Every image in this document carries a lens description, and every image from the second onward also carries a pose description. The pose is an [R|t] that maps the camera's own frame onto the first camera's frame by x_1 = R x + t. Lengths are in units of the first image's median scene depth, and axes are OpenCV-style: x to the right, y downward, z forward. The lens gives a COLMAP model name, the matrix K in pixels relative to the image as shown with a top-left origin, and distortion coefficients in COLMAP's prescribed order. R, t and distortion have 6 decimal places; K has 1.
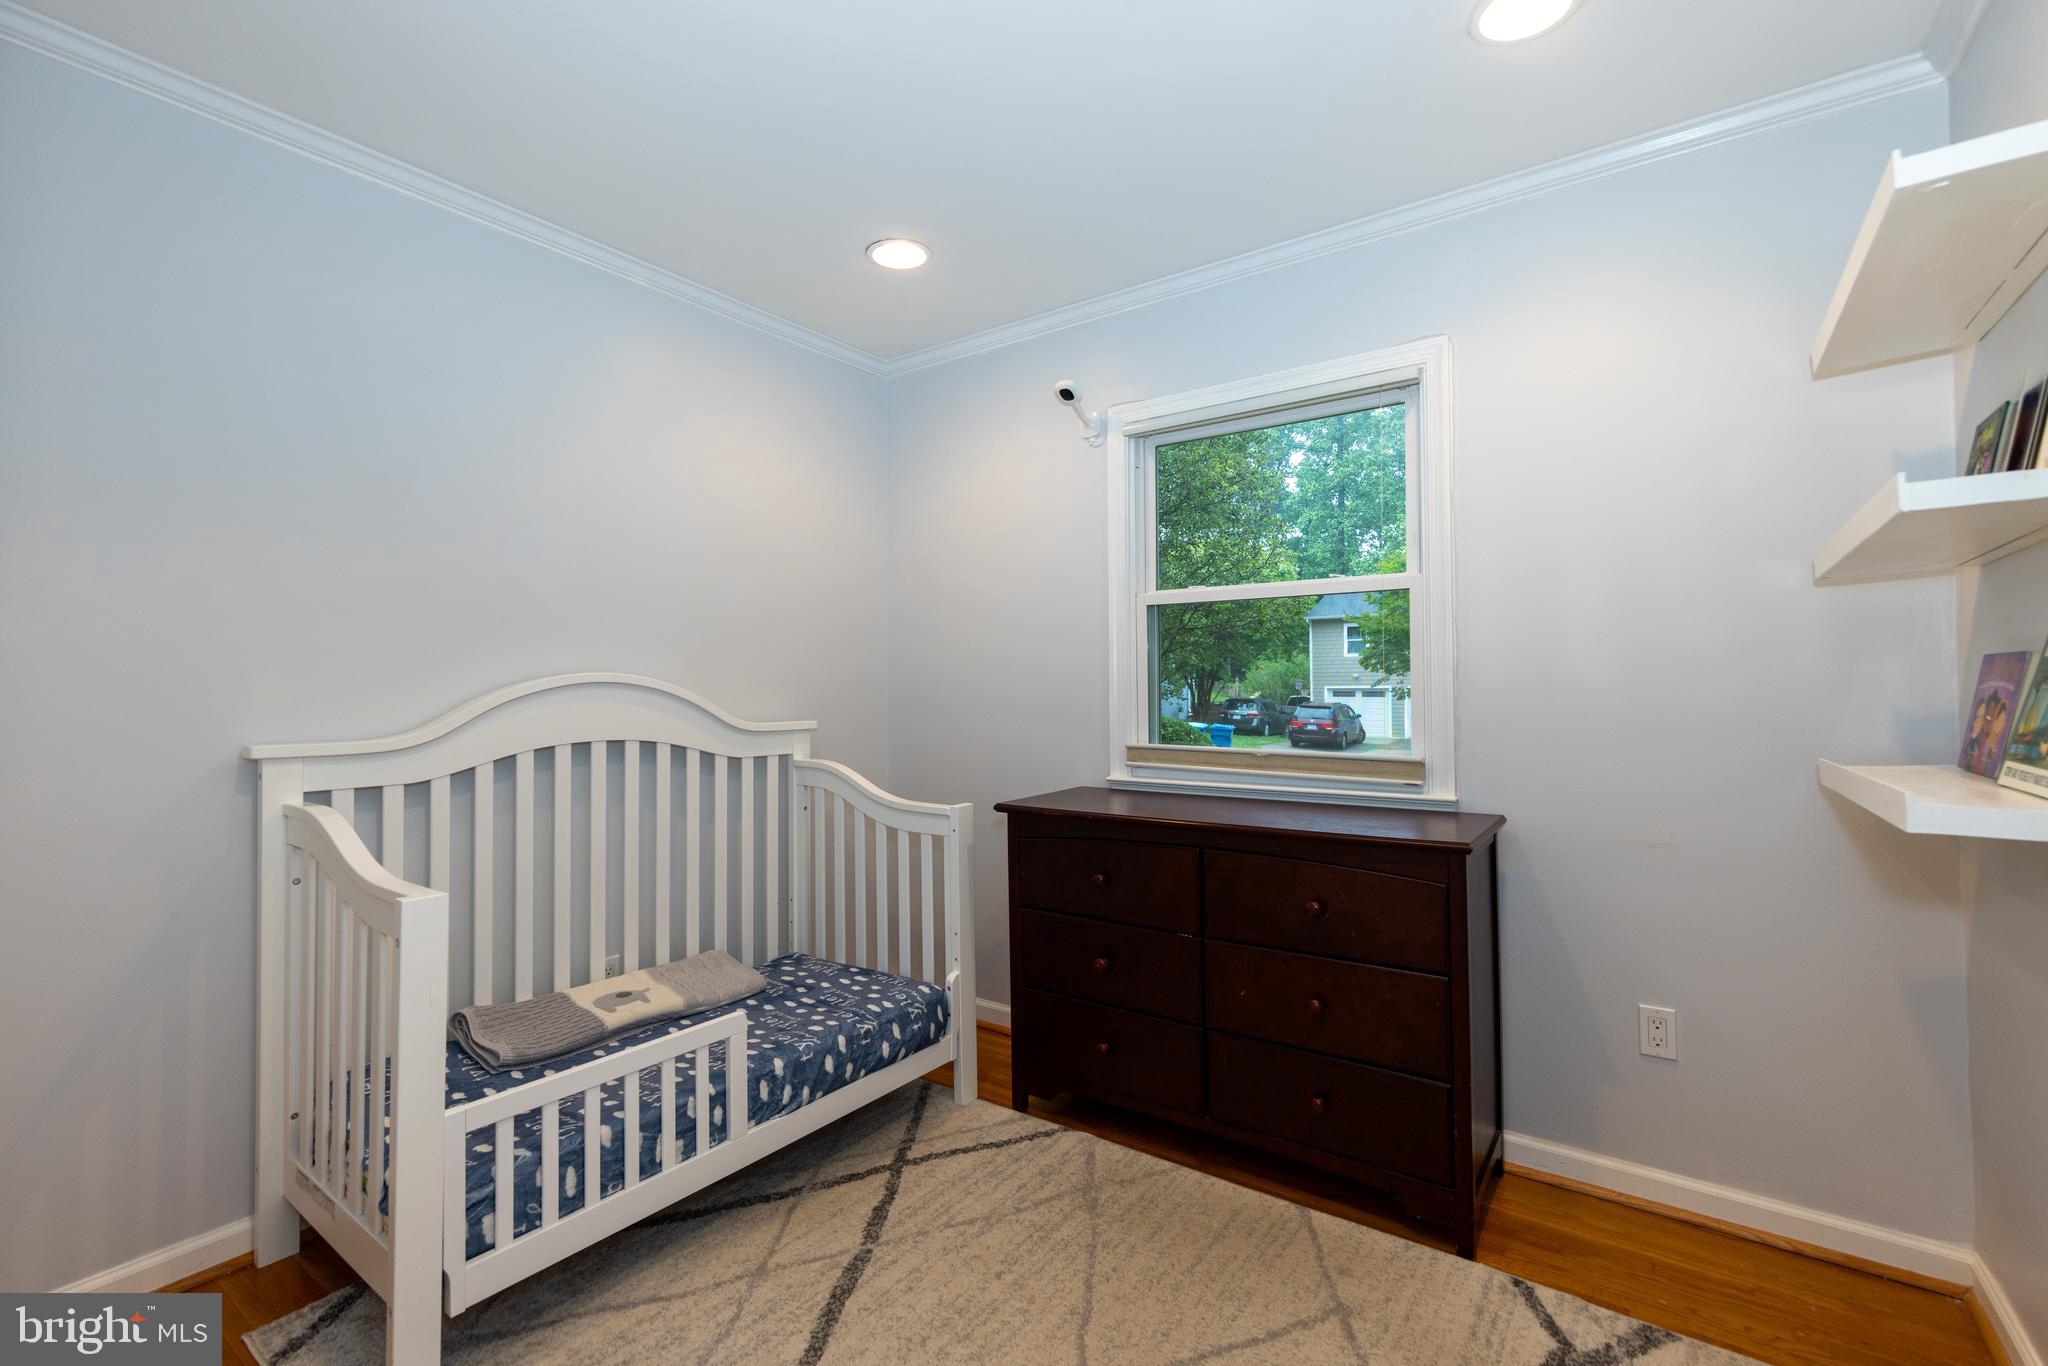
lens RADIAL K [[894.5, 0, 1021.3], [0, 894.5, 675.5], [0, 0, 1]] dist [-0.000324, -0.000145]
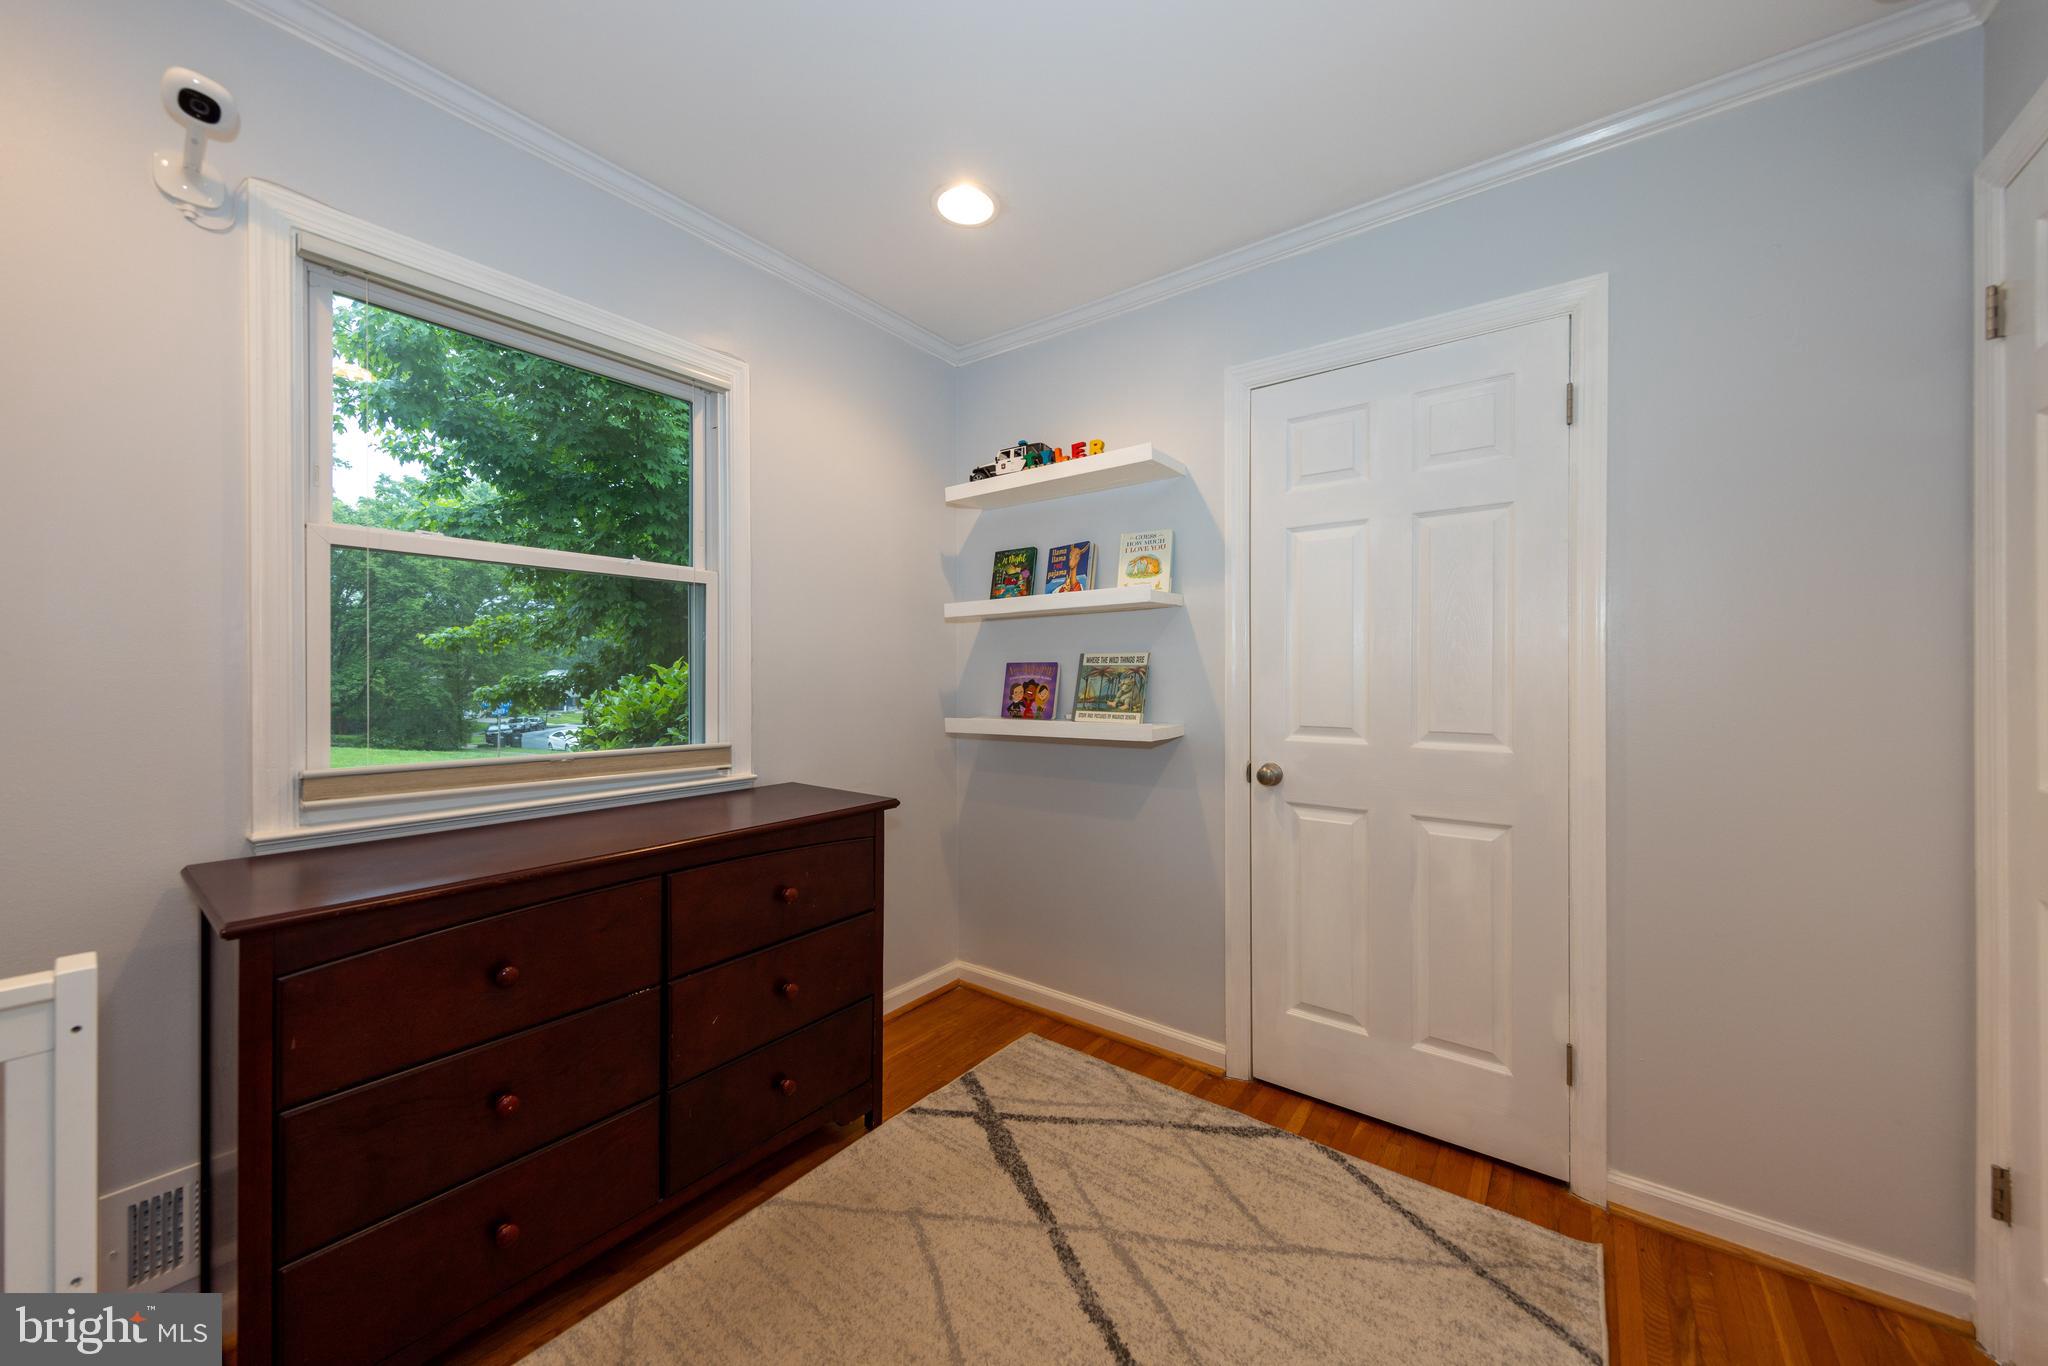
lens RADIAL K [[736.8, 0, 1019.4], [0, 736.8, 682.4], [0, 0, 1]] dist [-0.000623, -0.000044]
pose [[0.024704, -0.002759, 0.999691, -0.504463], [-0.012757, 0.999914, 0.003074, 0.013143], [-0.999613, -0.012829, 0.024667, 0.722017]]
